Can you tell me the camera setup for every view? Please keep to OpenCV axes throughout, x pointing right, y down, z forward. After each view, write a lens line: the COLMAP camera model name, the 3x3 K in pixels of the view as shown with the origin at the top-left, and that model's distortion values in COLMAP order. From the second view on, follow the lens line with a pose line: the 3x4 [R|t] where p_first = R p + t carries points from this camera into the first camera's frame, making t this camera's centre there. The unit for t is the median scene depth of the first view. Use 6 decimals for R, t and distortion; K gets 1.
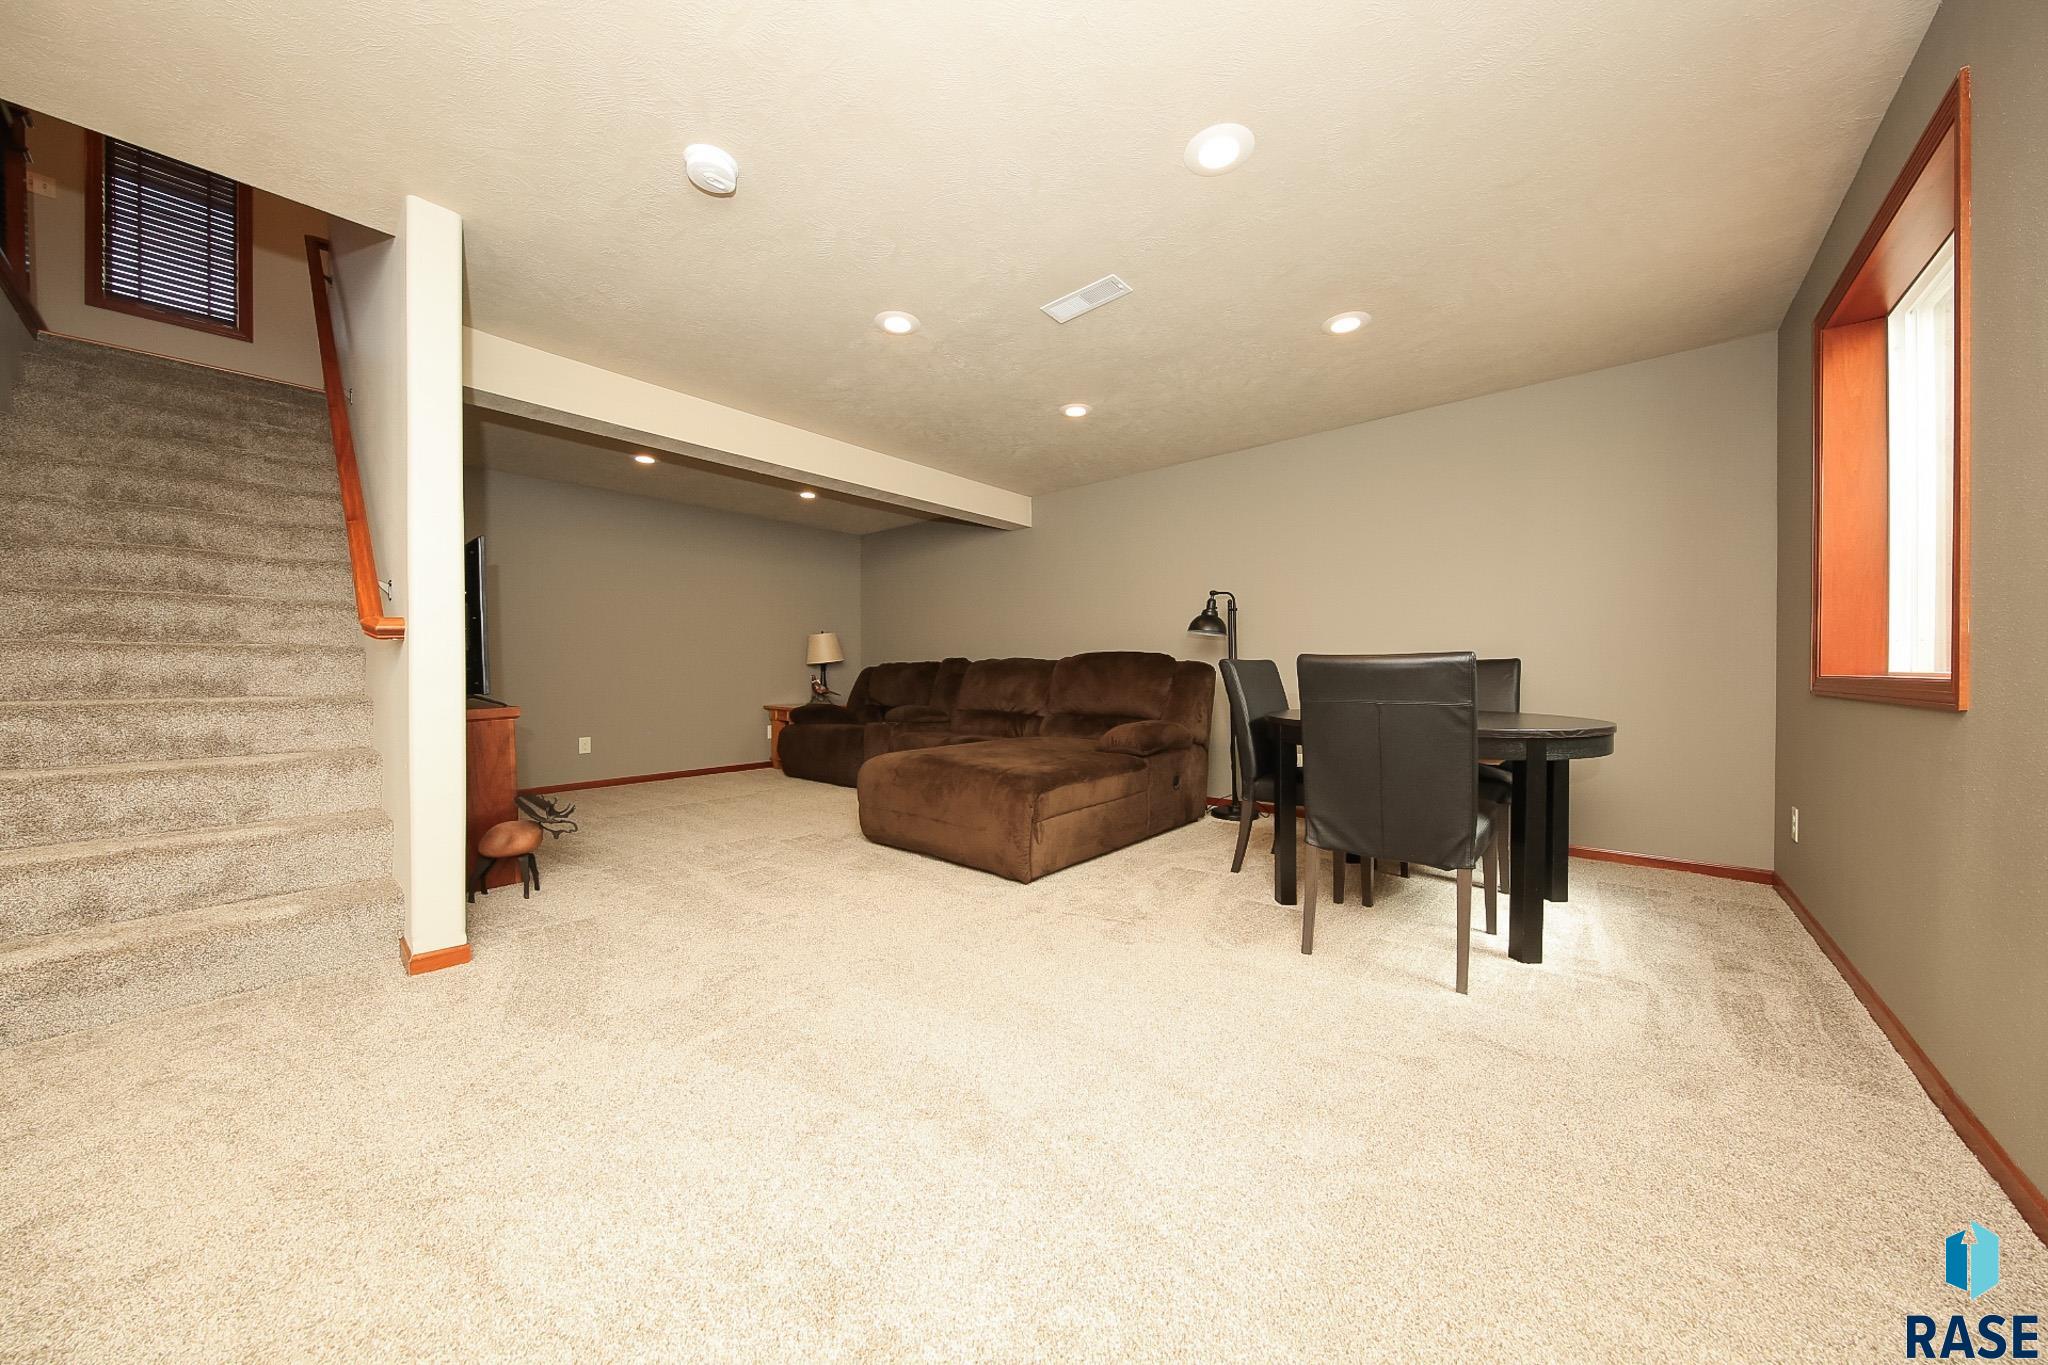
lens RADIAL K [[668.4, 0, 1025.3], [0, 668.4, 676.2], [0, 0, 1]] dist [0.001179, 0.000027]
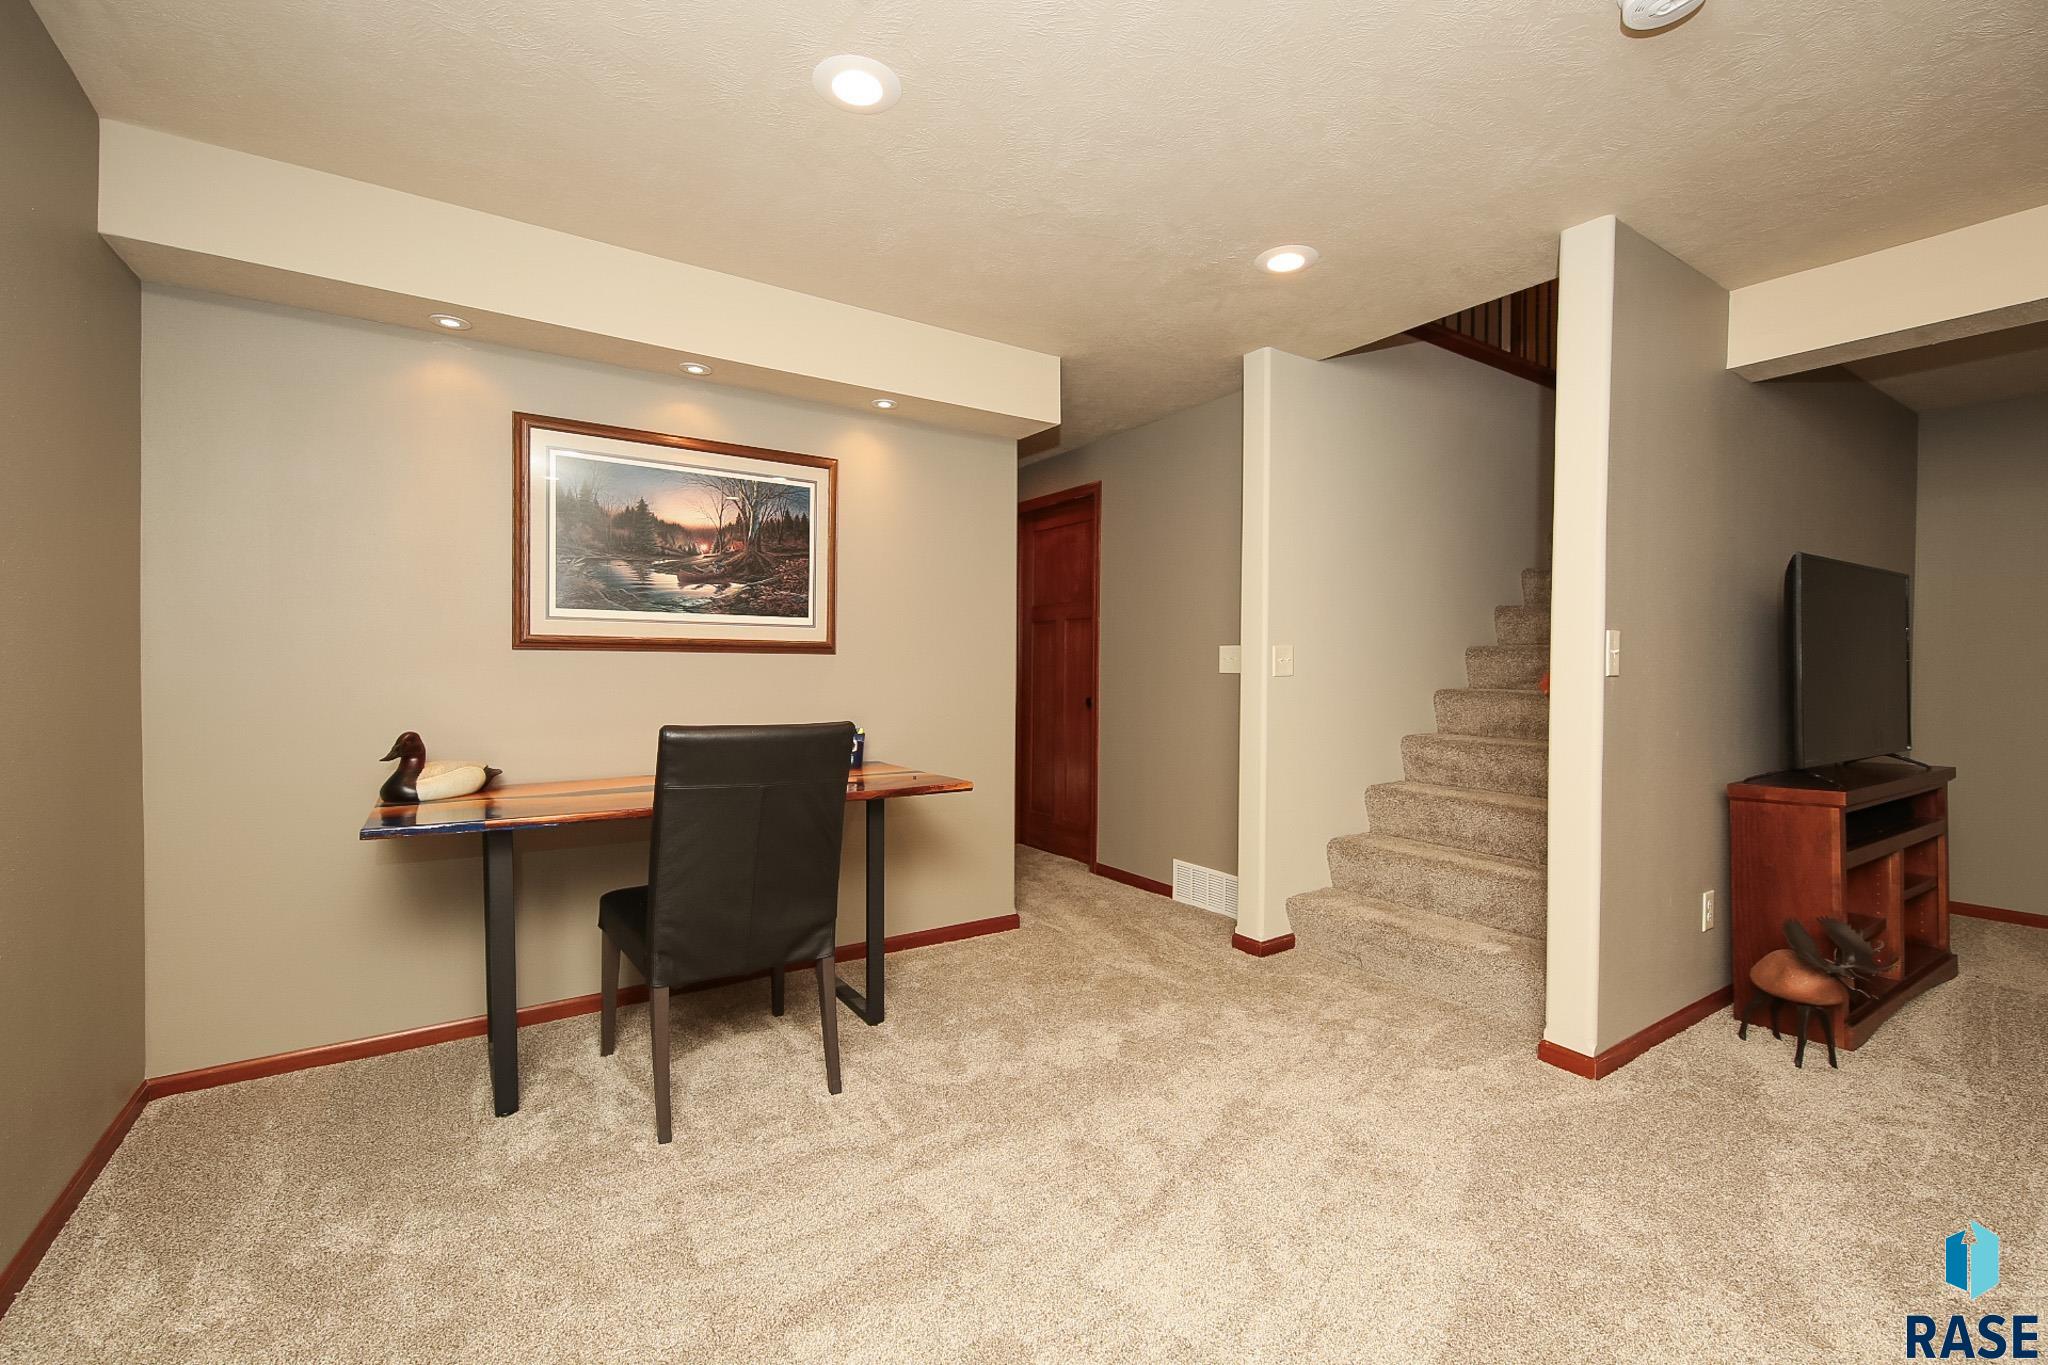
lens RADIAL K [[871.9, 0, 1024.0], [0, 871.9, 682.5], [0, 0, 1]] dist [0.000056, -0.000011]
pose [[-0.259894, 0.022005, -0.965386, 0.455074], [-0.016046, 0.999504, 0.027102, -0.110015], [0.965504, 0.022534, -0.259412, 0.595933]]
